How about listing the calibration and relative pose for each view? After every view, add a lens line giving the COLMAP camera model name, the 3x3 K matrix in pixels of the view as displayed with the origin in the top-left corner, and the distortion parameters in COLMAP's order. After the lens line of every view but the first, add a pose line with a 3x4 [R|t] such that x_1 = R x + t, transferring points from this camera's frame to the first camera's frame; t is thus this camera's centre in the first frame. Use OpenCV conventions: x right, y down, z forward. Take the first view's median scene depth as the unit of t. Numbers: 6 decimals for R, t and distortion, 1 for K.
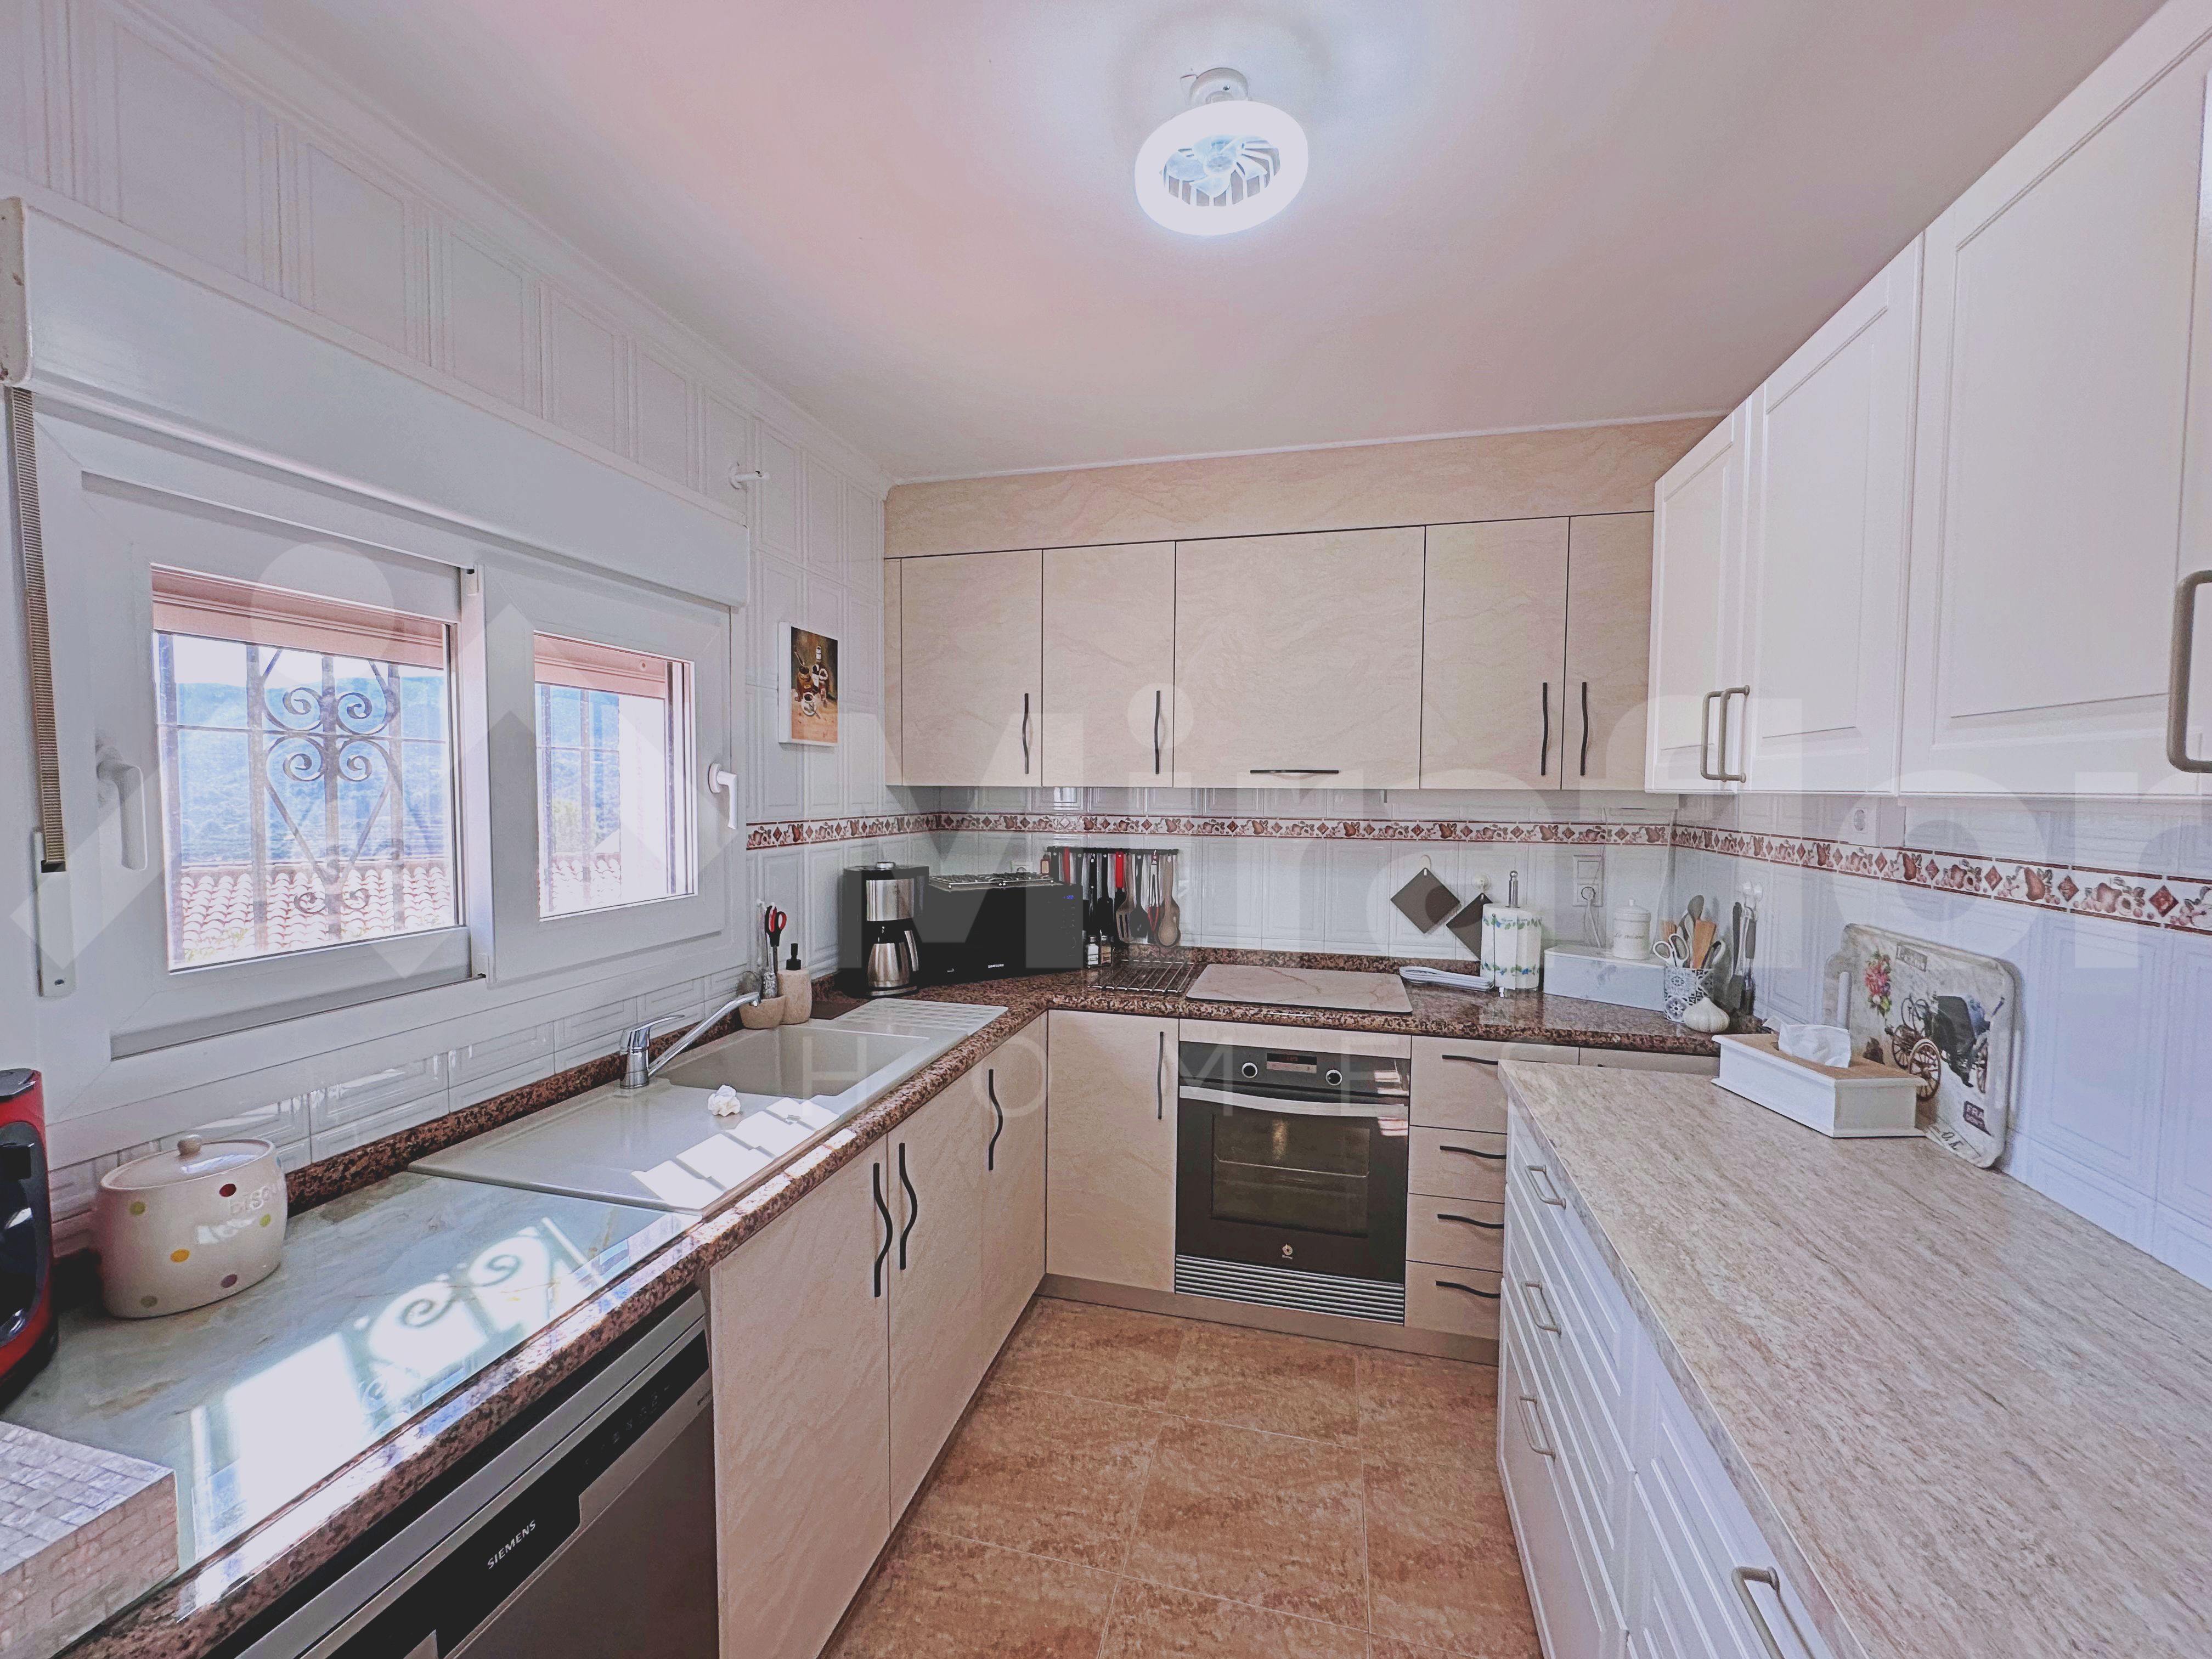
lens RADIAL K [[889.6, 0, 1103.8], [0, 889.6, 828.4], [0, 0, 1]] dist [-0.003784, 0.001362]
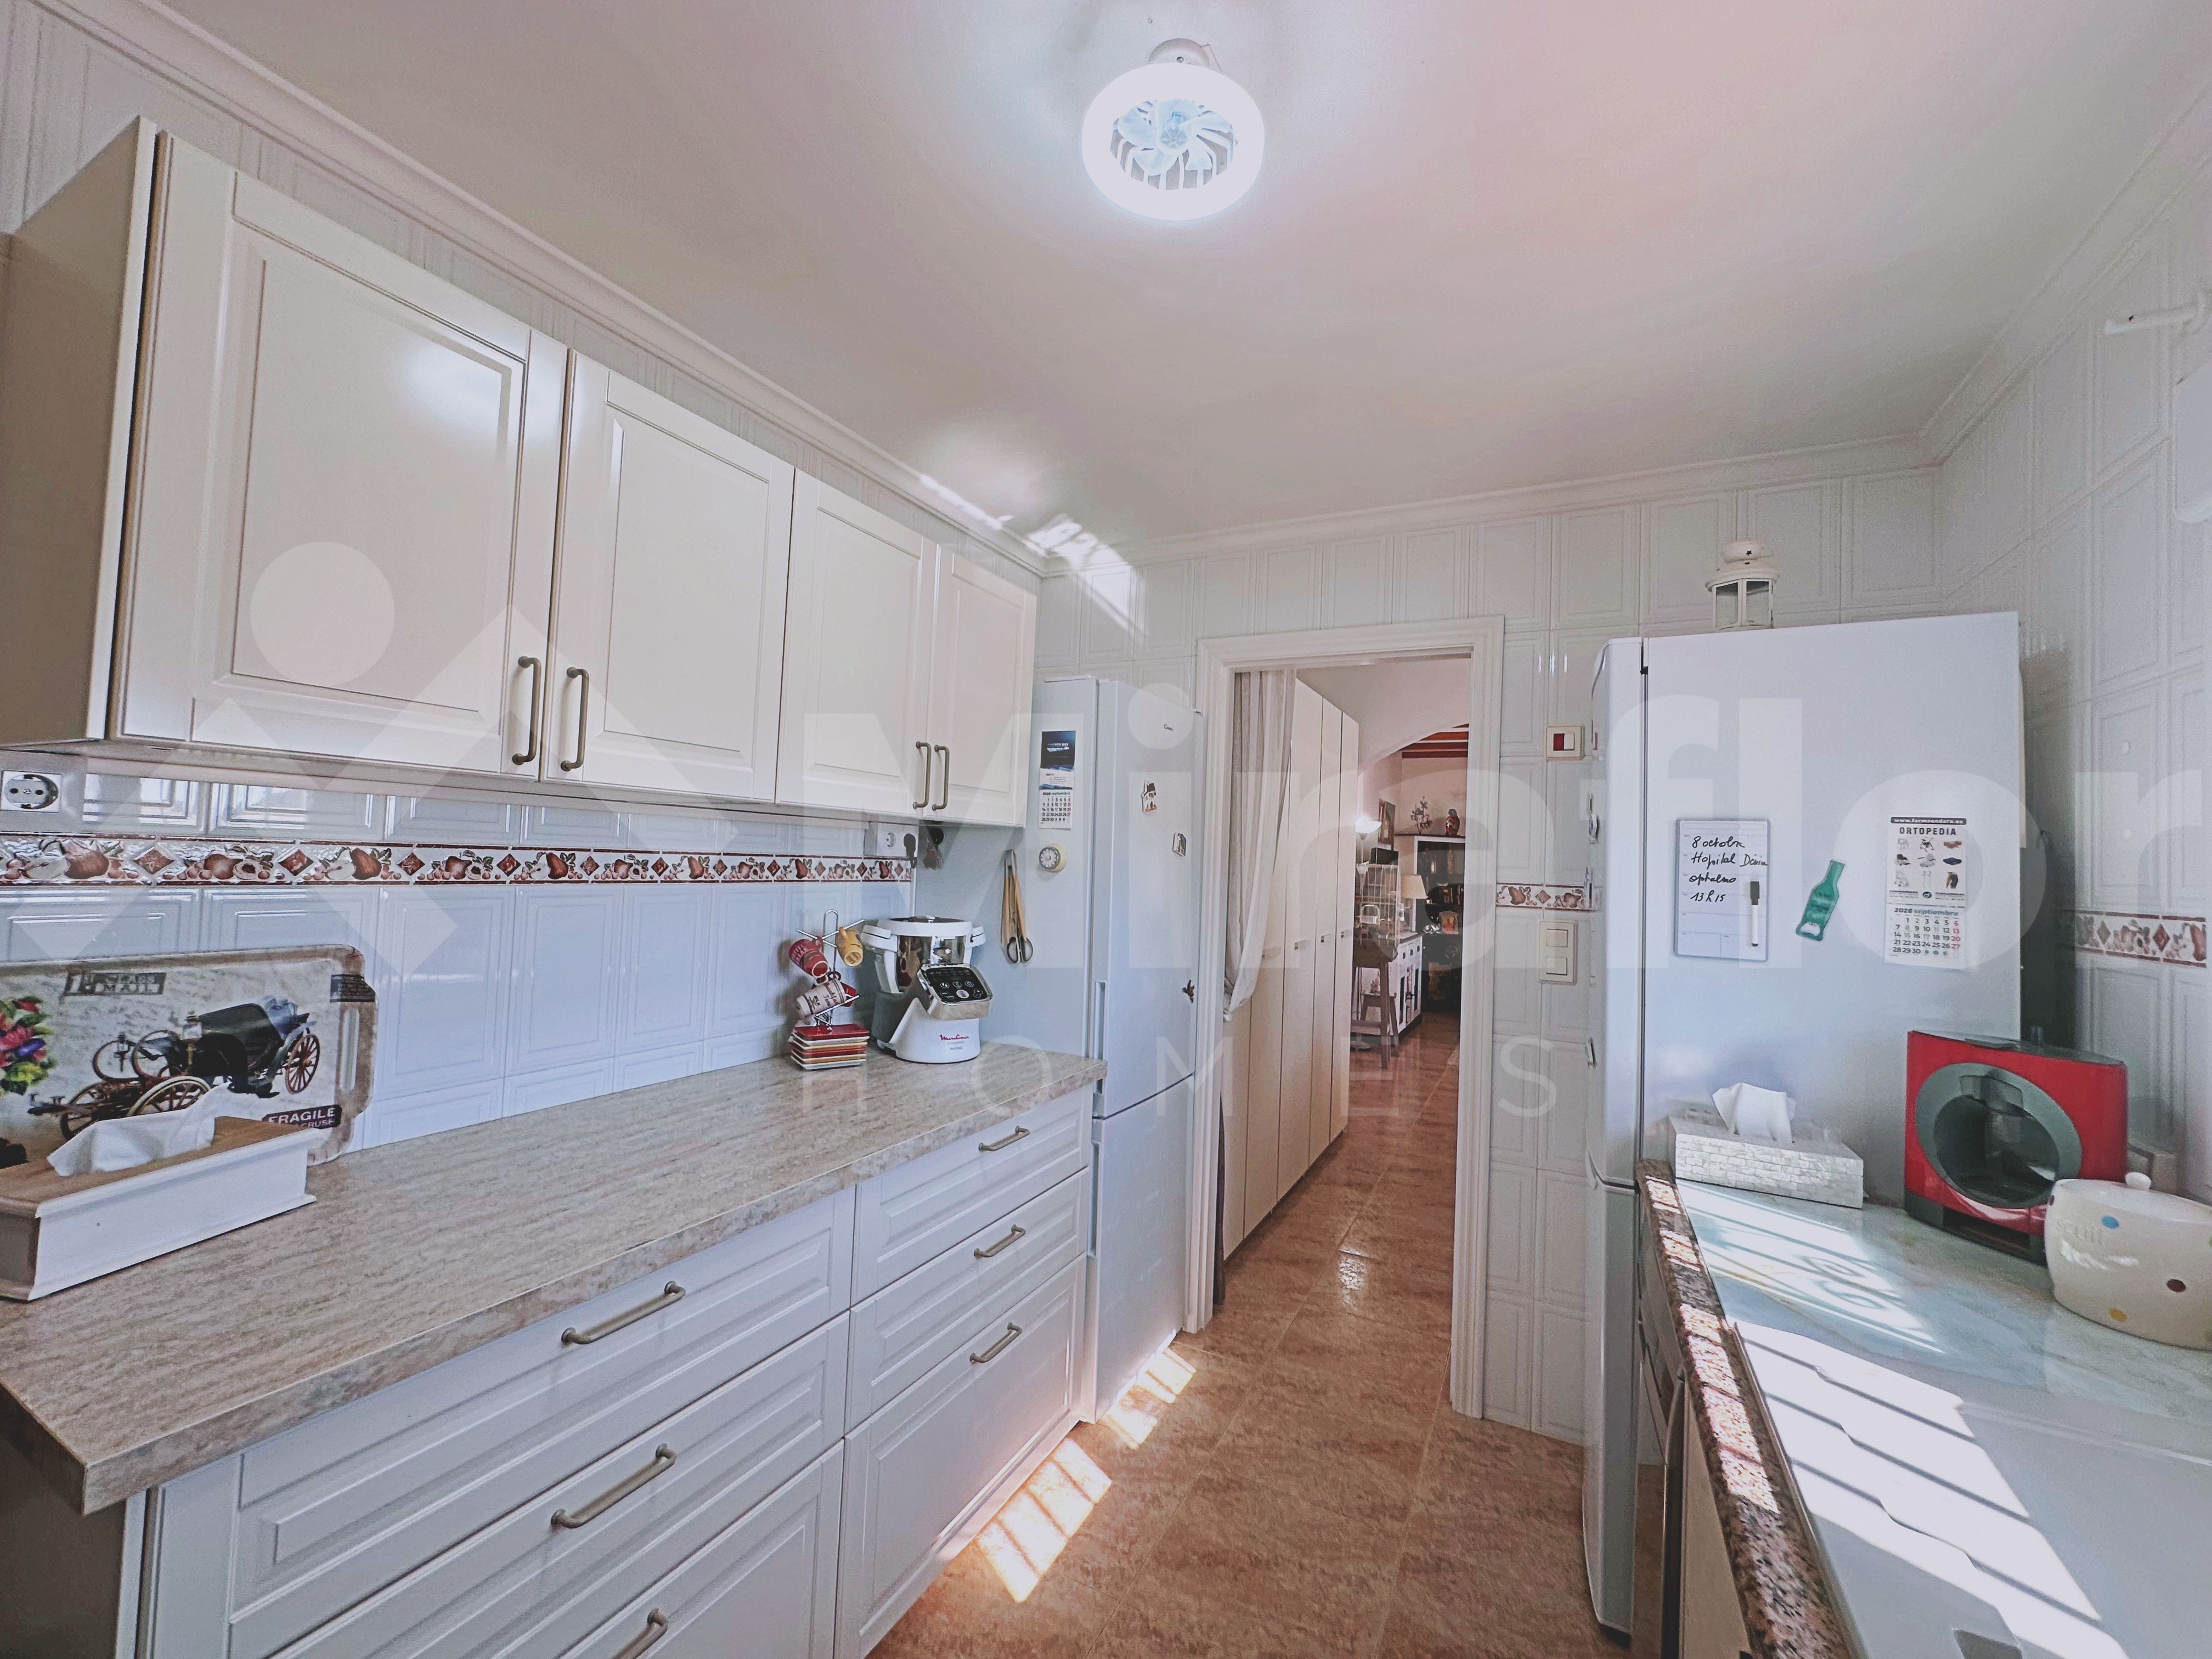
lens RADIAL K [[889.6, 0, 1103.8], [0, 889.6, 828.4], [0, 0, 1]] dist [-0.003784, 0.001362]
pose [[-0.971619, -0.039969, 0.233150, -0.038035], [-0.037777, 0.999190, 0.013861, -0.023060], [-0.233515, 0.004660, -0.972342, 1.580449]]
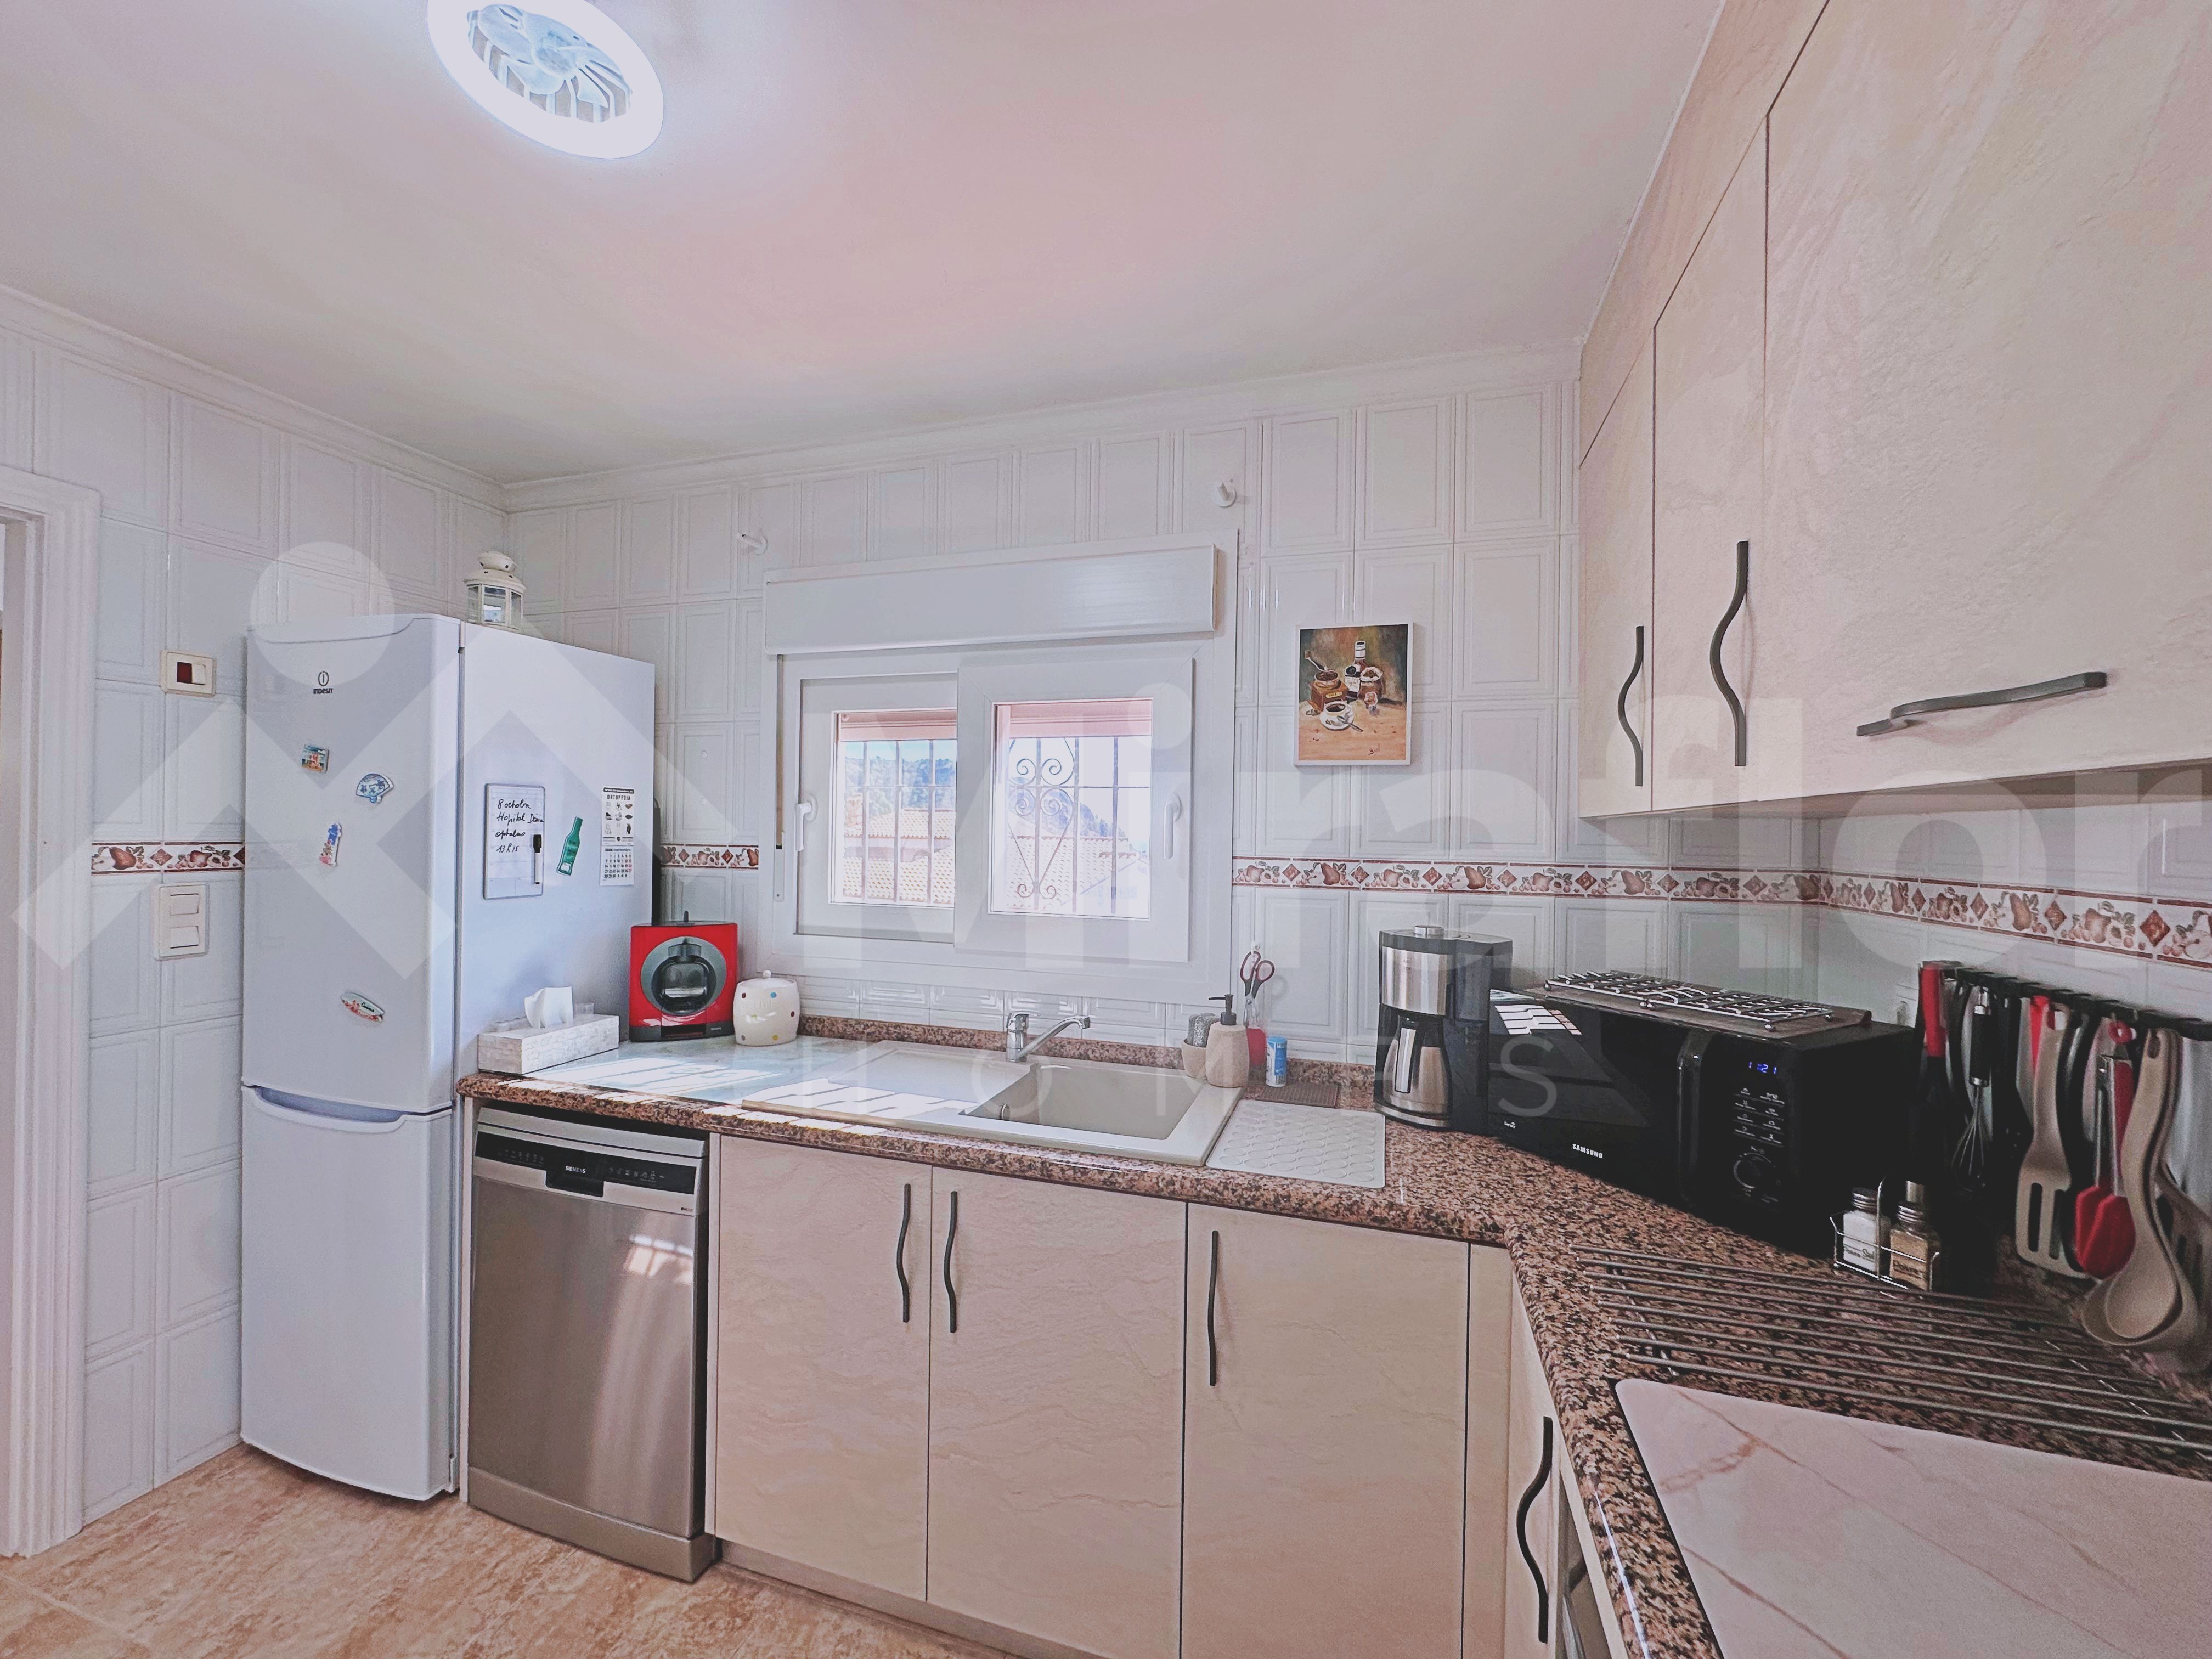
lens RADIAL K [[889.6, 0, 1103.8], [0, 889.6, 828.4], [0, 0, 1]] dist [-0.003784, 0.001362]
pose [[-0.060372, -0.011980, -0.998104, 0.770835], [-0.062283, 0.998025, -0.008211, -0.027332], [0.996231, 0.061669, -0.060999, 1.326189]]
